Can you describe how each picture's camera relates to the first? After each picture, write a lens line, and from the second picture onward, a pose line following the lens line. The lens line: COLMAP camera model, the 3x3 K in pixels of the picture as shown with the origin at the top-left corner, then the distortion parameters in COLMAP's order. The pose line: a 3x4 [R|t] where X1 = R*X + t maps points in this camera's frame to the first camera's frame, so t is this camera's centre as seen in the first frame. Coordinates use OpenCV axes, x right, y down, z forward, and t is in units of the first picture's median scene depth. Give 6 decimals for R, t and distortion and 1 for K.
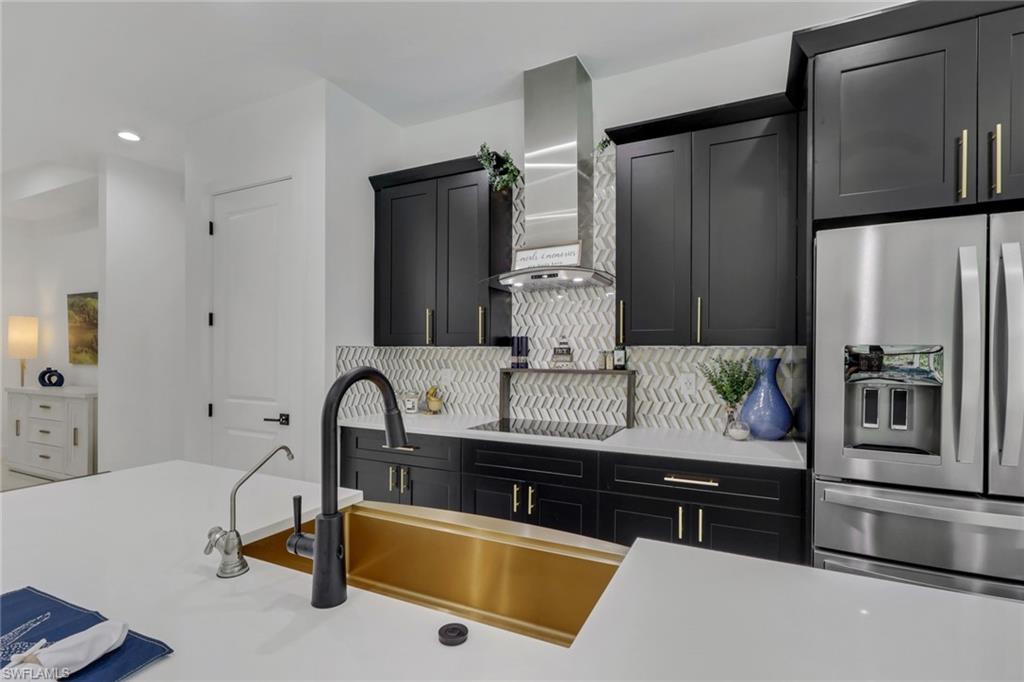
lens RADIAL K [[493.8, 0, 511.1], [0, 493.8, 351.4], [0, 0, 1]] dist [-0.002928, 0.001503]
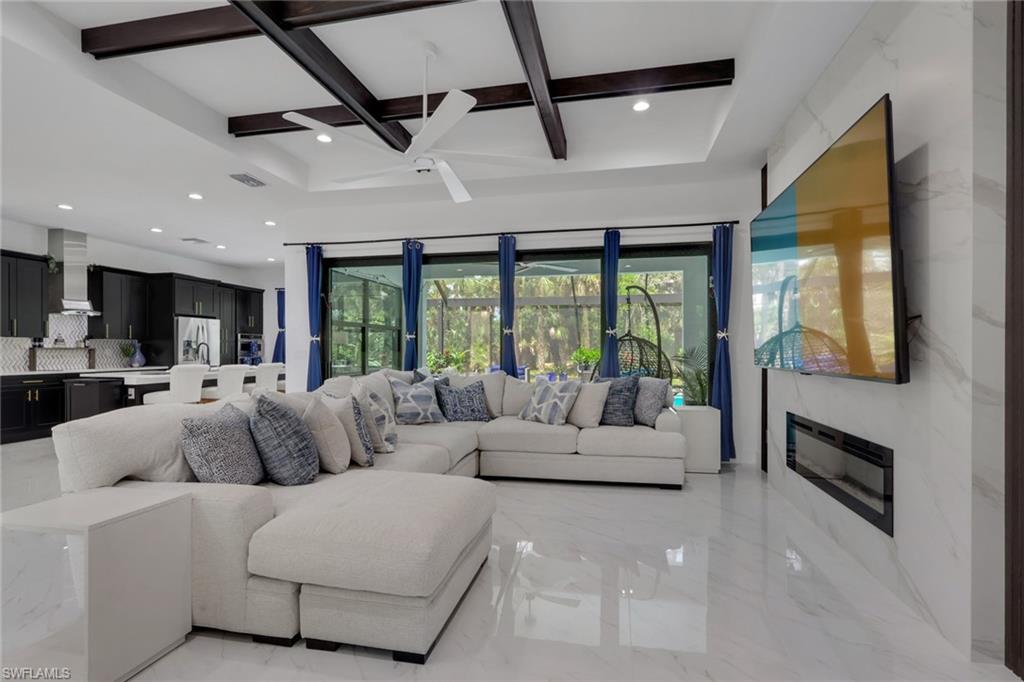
lens RADIAL K [[493.8, 0, 500.7], [0, 493.8, 349.3], [0, 0, 1]] dist [-0.002928, 0.001503]
pose [[-0.227274, -0.002204, 0.973828, -2.706831], [-0.010749, 0.999942, -0.000246, 0.021050], [-0.973772, -0.010523, -0.227284, -0.536186]]
